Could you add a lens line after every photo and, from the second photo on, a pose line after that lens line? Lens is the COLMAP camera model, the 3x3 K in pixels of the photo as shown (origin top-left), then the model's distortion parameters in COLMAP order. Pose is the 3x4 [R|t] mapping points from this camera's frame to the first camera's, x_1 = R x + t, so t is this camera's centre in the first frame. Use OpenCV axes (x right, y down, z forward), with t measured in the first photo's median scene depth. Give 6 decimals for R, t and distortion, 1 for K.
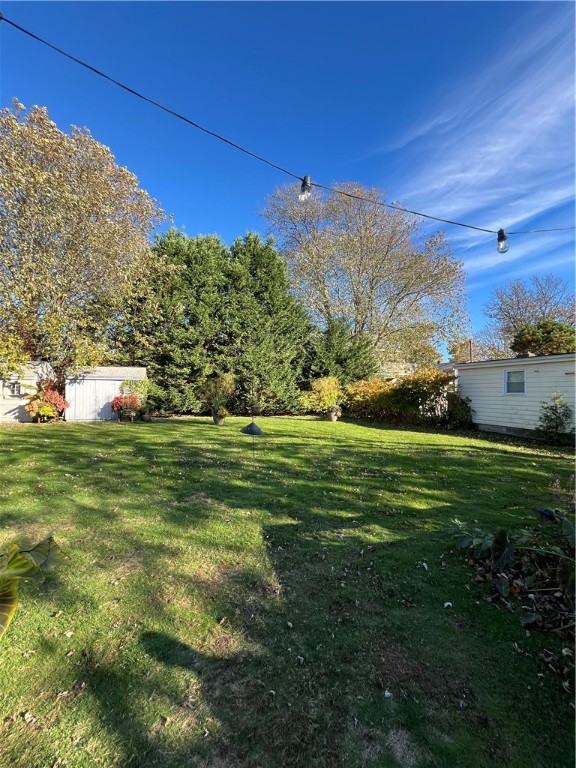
lens RADIAL K [[309.7, 0, 286.1], [0, 309.7, 379.0], [0, 0, 1]] dist [-0.004575, 0.000528]
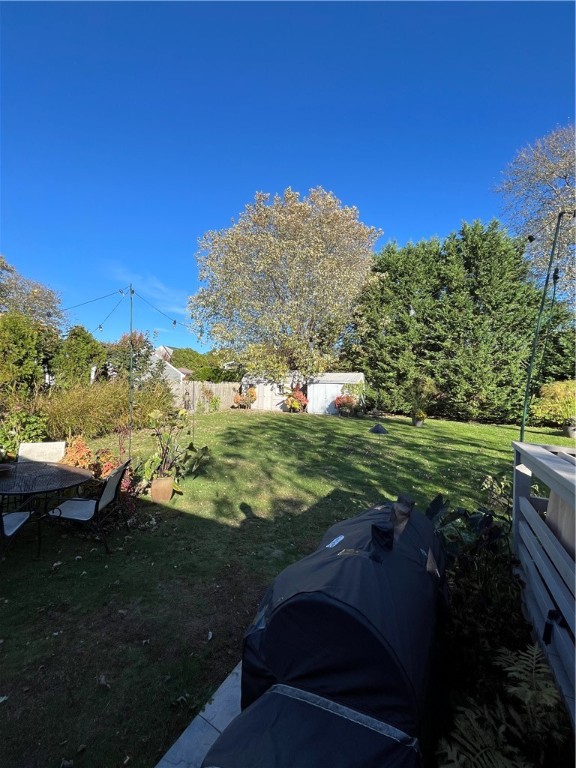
lens RADIAL K [[309.7, 0, 286.7], [0, 309.7, 384.3], [0, 0, 1]] dist [-0.004575, 0.000528]
pose [[0.713668, 0.007183, -0.700447, 0.188199], [0.007013, 0.999824, 0.017398, -0.016506], [0.700449, -0.017329, 0.713492, -0.059770]]
